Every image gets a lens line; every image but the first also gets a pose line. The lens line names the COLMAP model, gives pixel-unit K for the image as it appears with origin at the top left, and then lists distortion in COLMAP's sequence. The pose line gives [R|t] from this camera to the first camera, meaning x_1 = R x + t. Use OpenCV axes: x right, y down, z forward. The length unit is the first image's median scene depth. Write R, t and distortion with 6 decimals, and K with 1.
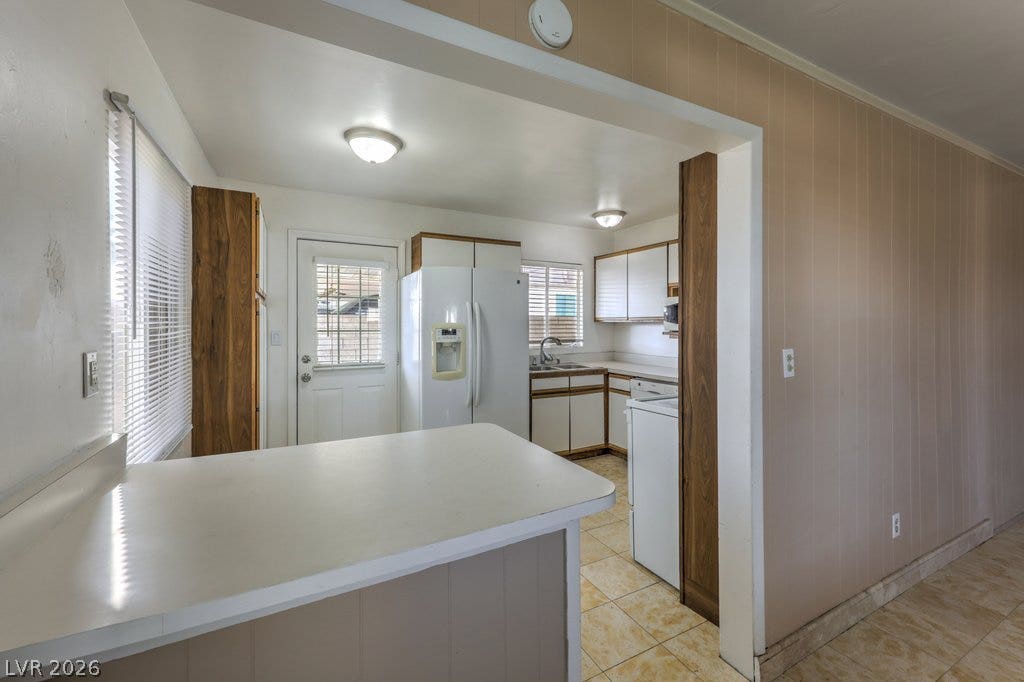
lens RADIAL K [[422.8, 0, 520.3], [0, 422.8, 327.2], [0, 0, 1]] dist [0.004669, 0.000485]
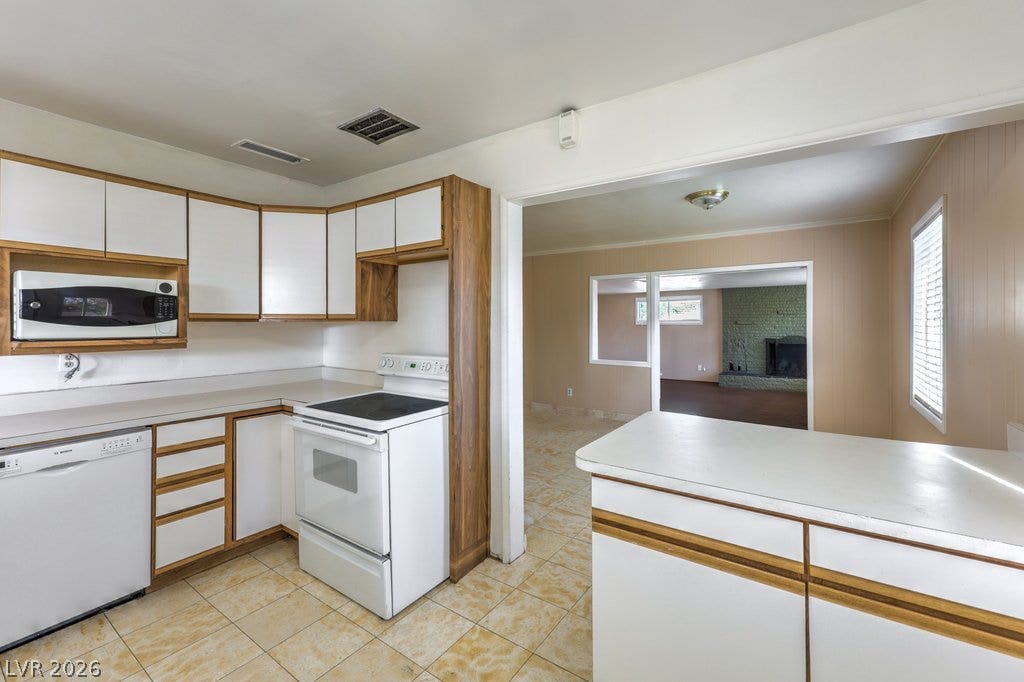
lens RADIAL K [[428.5, 0, 529.3], [0, 428.5, 321.6], [0, 0, 1]] dist [0.004066, 0.000382]
pose [[-0.470505, 0.008540, 0.882356, -0.675262], [0.008574, 0.999950, -0.005106, -0.006299], [-0.882356, 0.005163, -0.470554, 1.344669]]
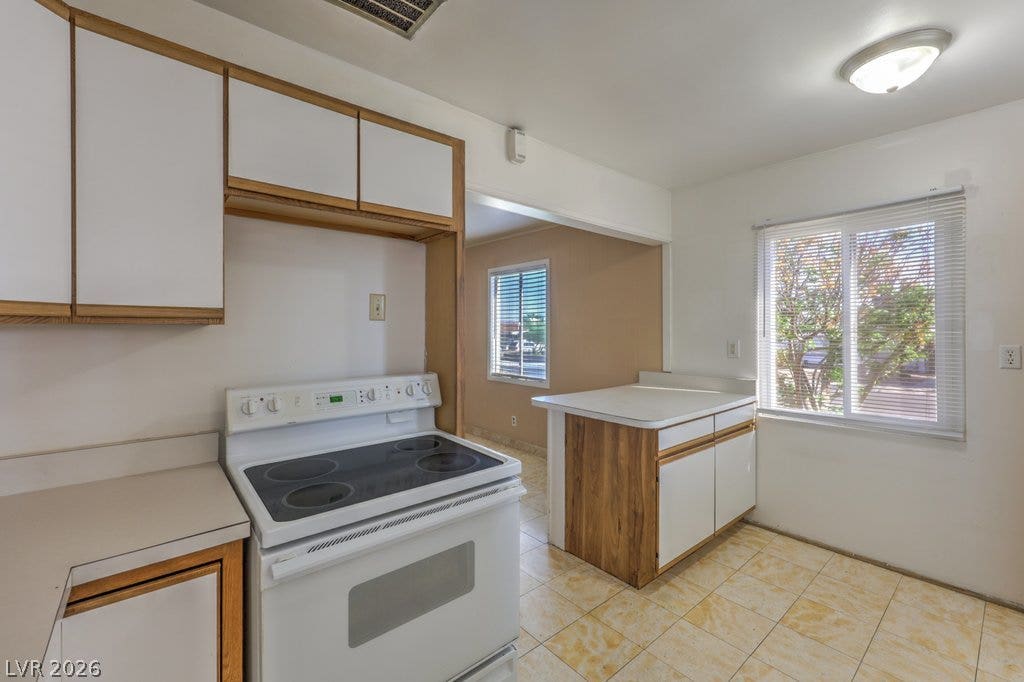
lens RADIAL K [[433.0, 0, 517.2], [0, 433.0, 327.9], [0, 0, 1]] dist [0.001014, 0.000111]
pose [[-0.975503, 0.006312, -0.219895, 0.478983], [0.004969, 0.999965, 0.006657, -0.015721], [0.219929, 0.005401, -0.975501, 1.884641]]
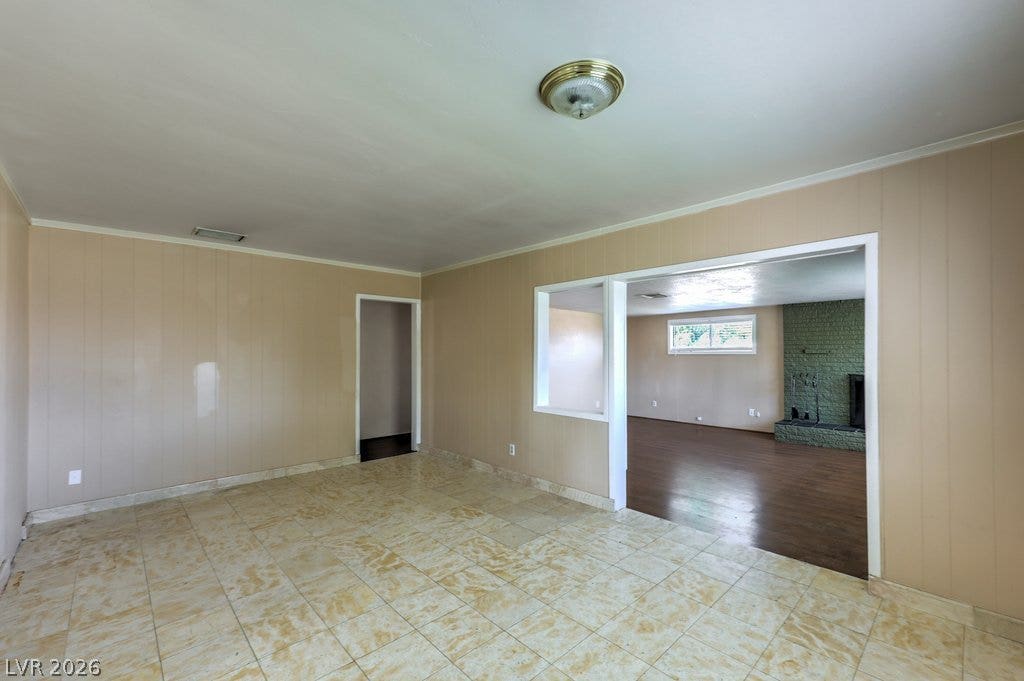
lens RADIAL K [[429.1, 0, 520.3], [0, 429.1, 350.1], [0, 0, 1]] dist [0.002572, 0.000010]
pose [[-0.275175, 0.008043, 0.961360, -0.218371], [0.009141, 0.999942, -0.005749, -0.011866], [-0.961351, 0.007206, -0.275233, 0.185749]]
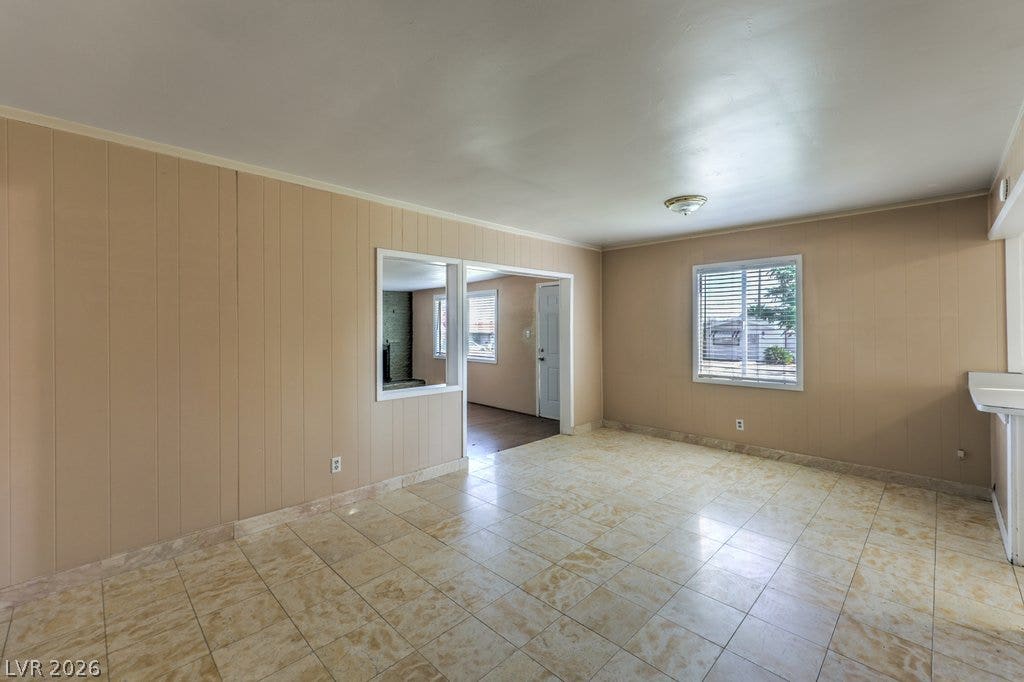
lens RADIAL K [[422.8, 0, 520.3], [0, 422.8, 327.2], [0, 0, 1]] dist [0.004669, 0.000485]
pose [[-0.953263, 0.009514, -0.301991, 1.761979], [0.007924, 0.999948, 0.006490, -0.024427], [0.302037, 0.003794, -0.953289, 1.326061]]
